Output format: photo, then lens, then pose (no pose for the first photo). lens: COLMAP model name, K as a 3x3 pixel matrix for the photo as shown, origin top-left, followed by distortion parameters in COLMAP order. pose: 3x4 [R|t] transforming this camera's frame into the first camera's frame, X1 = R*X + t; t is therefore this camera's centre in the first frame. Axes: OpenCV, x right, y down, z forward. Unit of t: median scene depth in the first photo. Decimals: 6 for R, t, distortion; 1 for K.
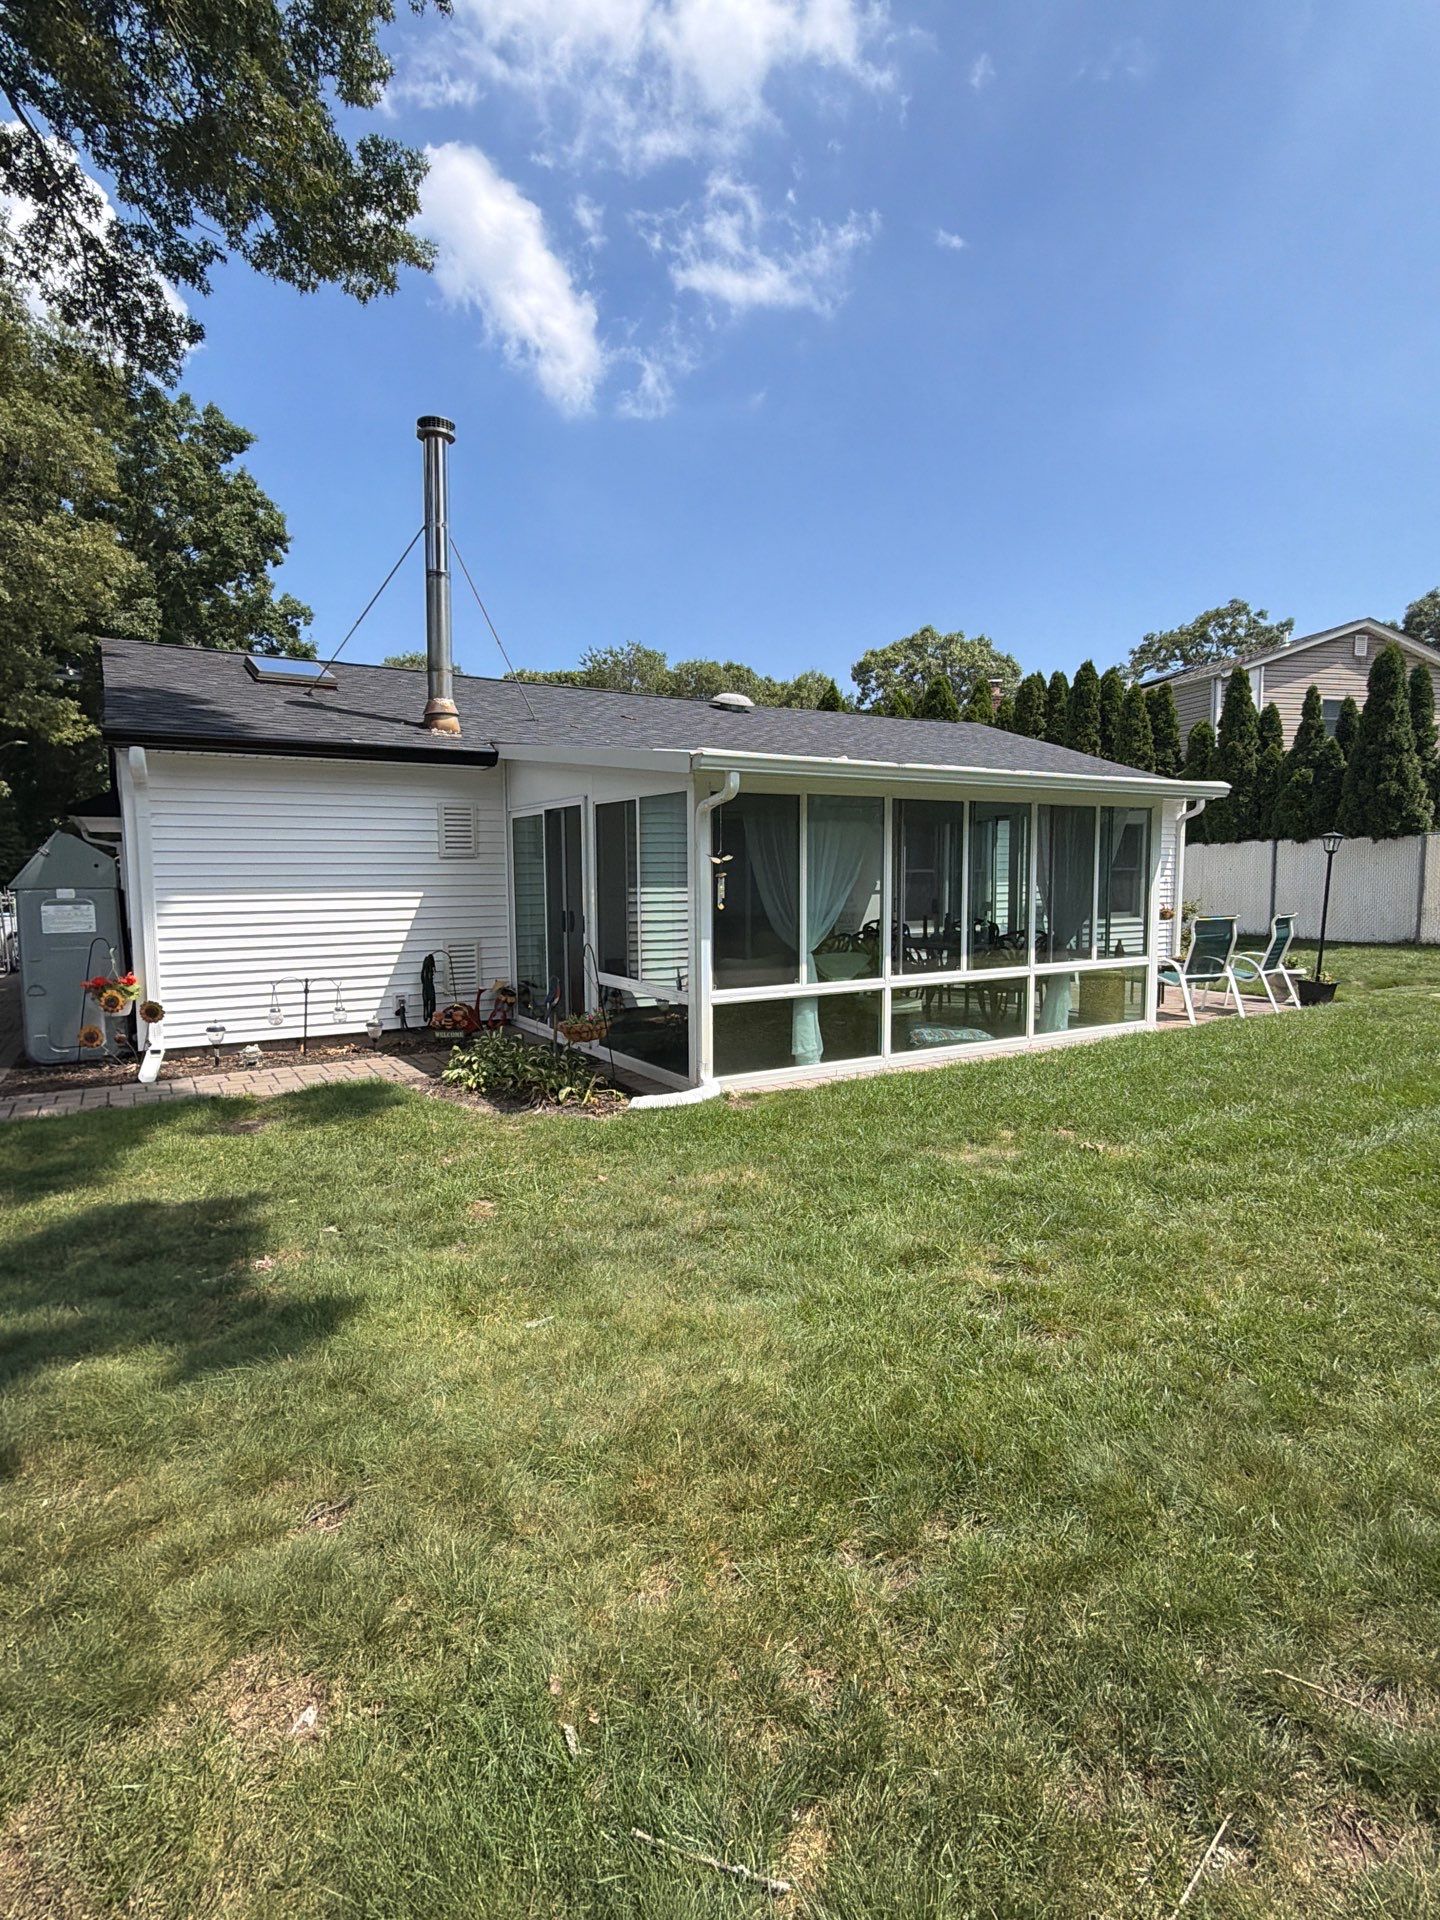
lens RADIAL K [[982.7, 0, 720.0], [0, 982.7, 960.0], [0, 0, 1]] dist [0.003928, 0.001299]
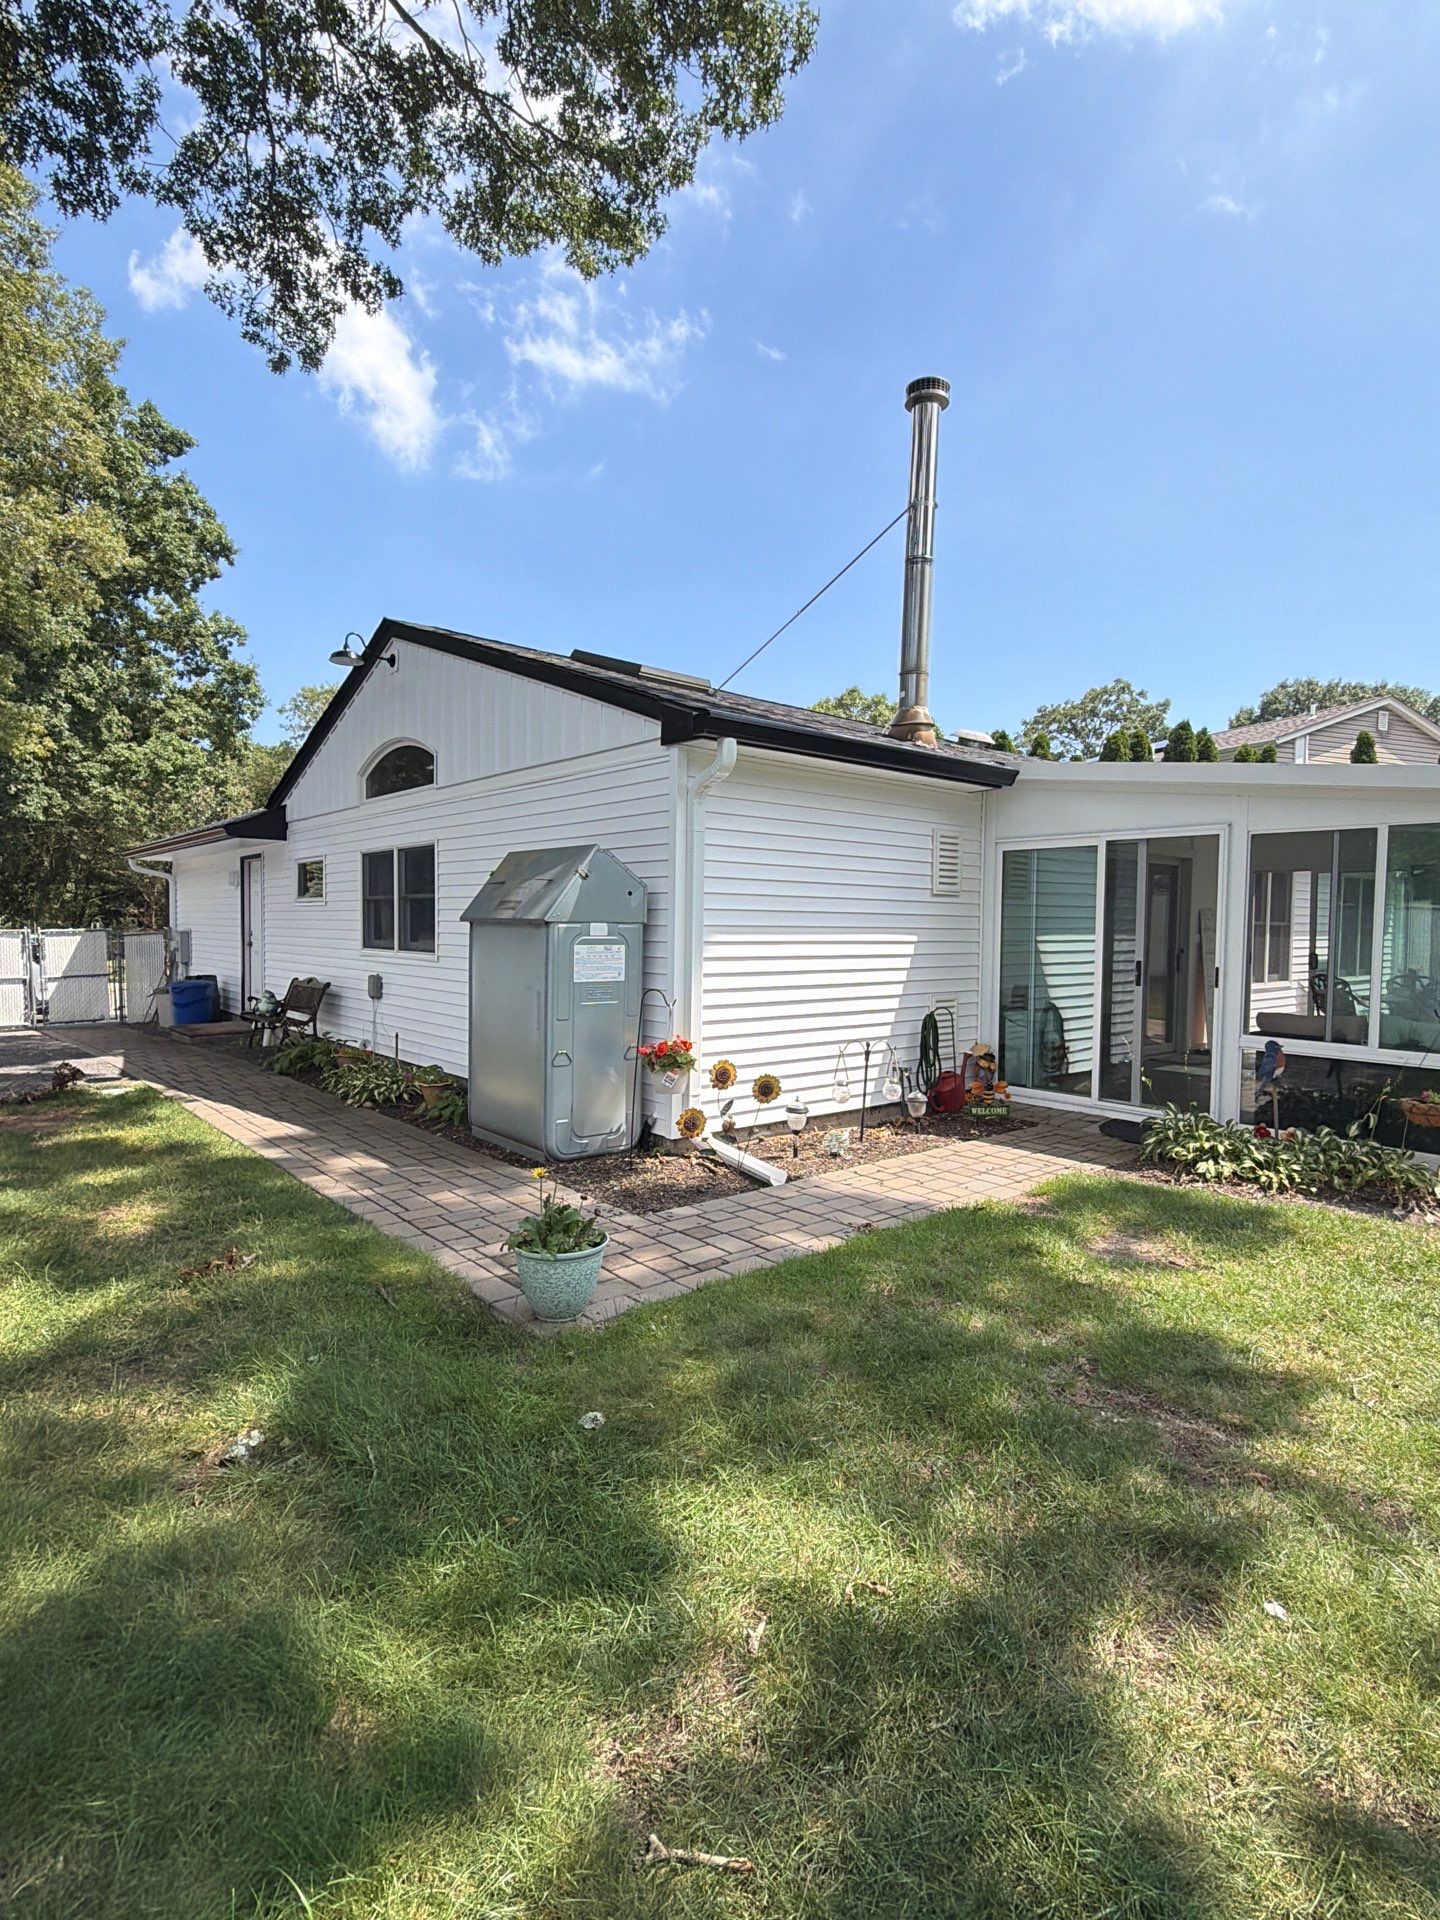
lens RADIAL K [[962.4, 0, 713.6], [0, 962.4, 951.4], [0, 0, 1]] dist [0.022324, -0.000145]
pose [[0.988930, 0.018424, 0.147238, -0.503935], [-0.010101, 0.998319, -0.057075, -0.007228], [-0.148042, 0.054956, 0.987453, 0.195208]]
